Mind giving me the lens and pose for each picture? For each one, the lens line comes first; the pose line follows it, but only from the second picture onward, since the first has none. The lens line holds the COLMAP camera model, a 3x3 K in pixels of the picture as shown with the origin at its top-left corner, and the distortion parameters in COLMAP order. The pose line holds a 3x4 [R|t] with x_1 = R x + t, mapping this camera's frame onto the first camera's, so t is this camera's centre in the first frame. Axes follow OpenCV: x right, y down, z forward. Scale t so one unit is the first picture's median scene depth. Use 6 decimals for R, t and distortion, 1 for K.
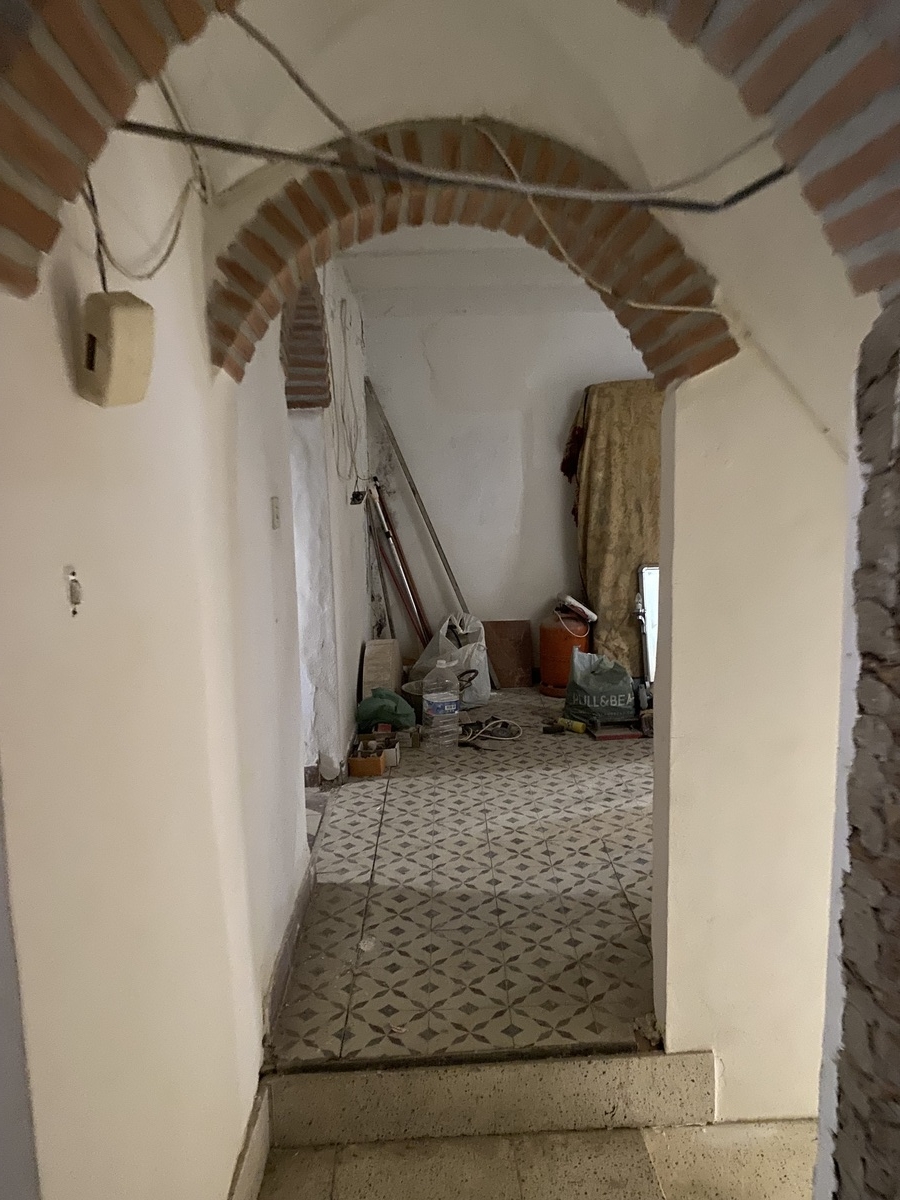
lens RADIAL K [[903.1, 0, 449.6], [0, 903.1, 599.2], [0, 0, 1]] dist [0.013428, -0.026556]
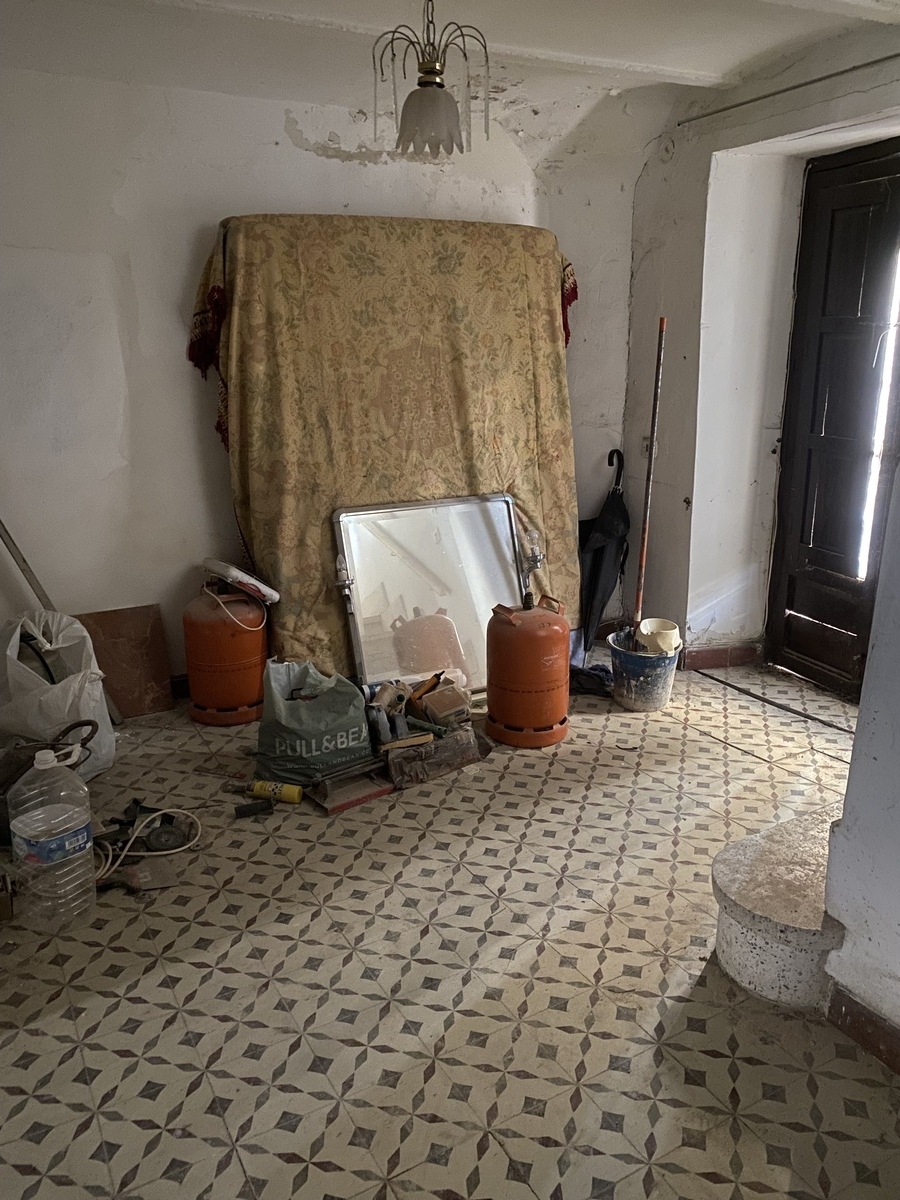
lens RADIAL K [[903.1, 0, 482.7], [0, 903.1, 599.5], [0, 0, 1]] dist [0.013428, -0.026556]
pose [[0.857599, -0.114682, 0.501371, -0.034260], [0.049419, 0.988687, 0.141617, -0.060931], [-0.511940, -0.096674, 0.853564, 0.375234]]
